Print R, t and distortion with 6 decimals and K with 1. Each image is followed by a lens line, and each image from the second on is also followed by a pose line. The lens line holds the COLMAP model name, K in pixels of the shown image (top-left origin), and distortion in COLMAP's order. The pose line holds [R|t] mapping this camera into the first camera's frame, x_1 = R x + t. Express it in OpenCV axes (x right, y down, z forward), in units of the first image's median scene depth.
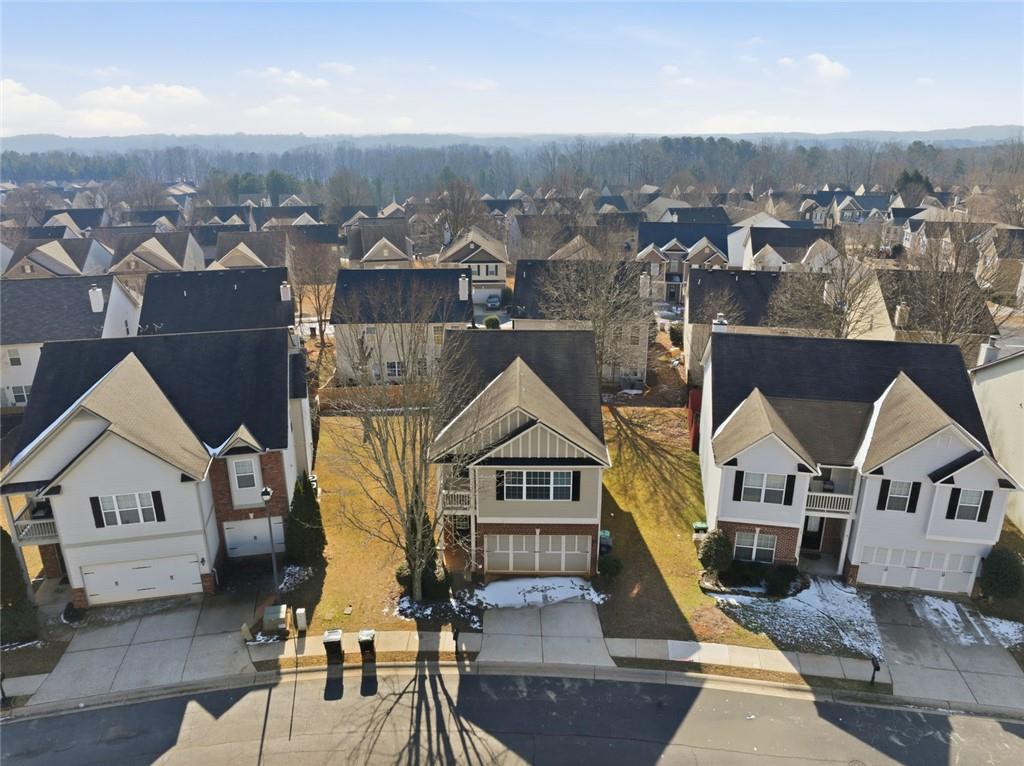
lens RADIAL K [[717.0, 0, 512.0], [0, 717.0, 383.0], [0, 0, 1]] dist [-0.040864, 0.004704]
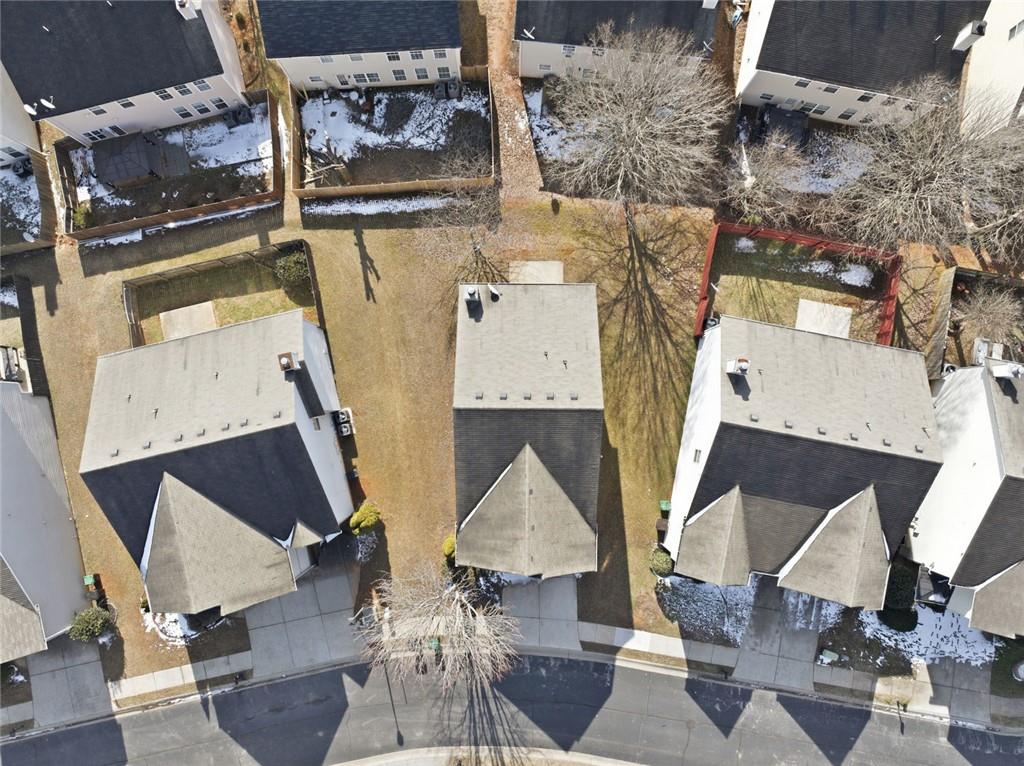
lens RADIAL K [[708.9, 0, 512.0], [0, 708.9, 383.0], [0, 0, 1]] dist [0.002766, -0.126458]
pose [[0.999968, -0.007709, 0.002091, -0.017773], [0.000962, 0.376070, 0.926591, -1.223058], [-0.007929, -0.926559, 0.376065, 0.822571]]
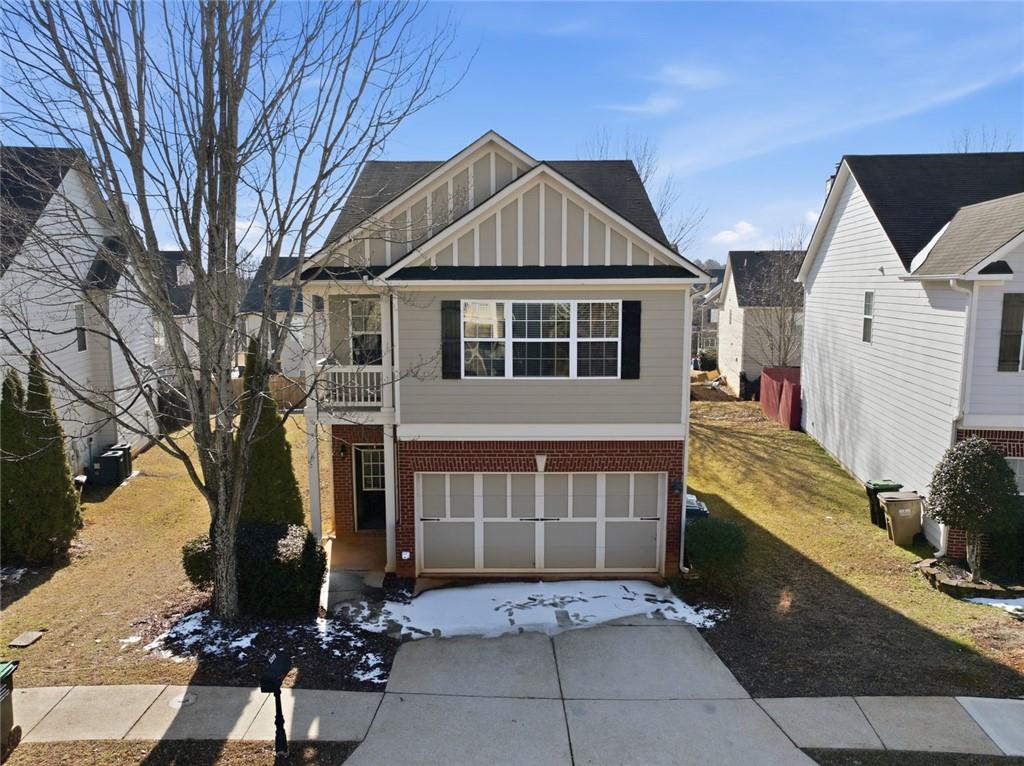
lens RADIAL K [[717.0, 0, 512.0], [0, 717.0, 383.0], [0, 0, 1]] dist [-0.040864, 0.004704]
pose [[0.999859, -0.002982, 0.016544, 0.012432], [0.006233, 0.979754, -0.200108, 0.256922], [-0.015612, 0.200182, 0.979634, 0.601153]]
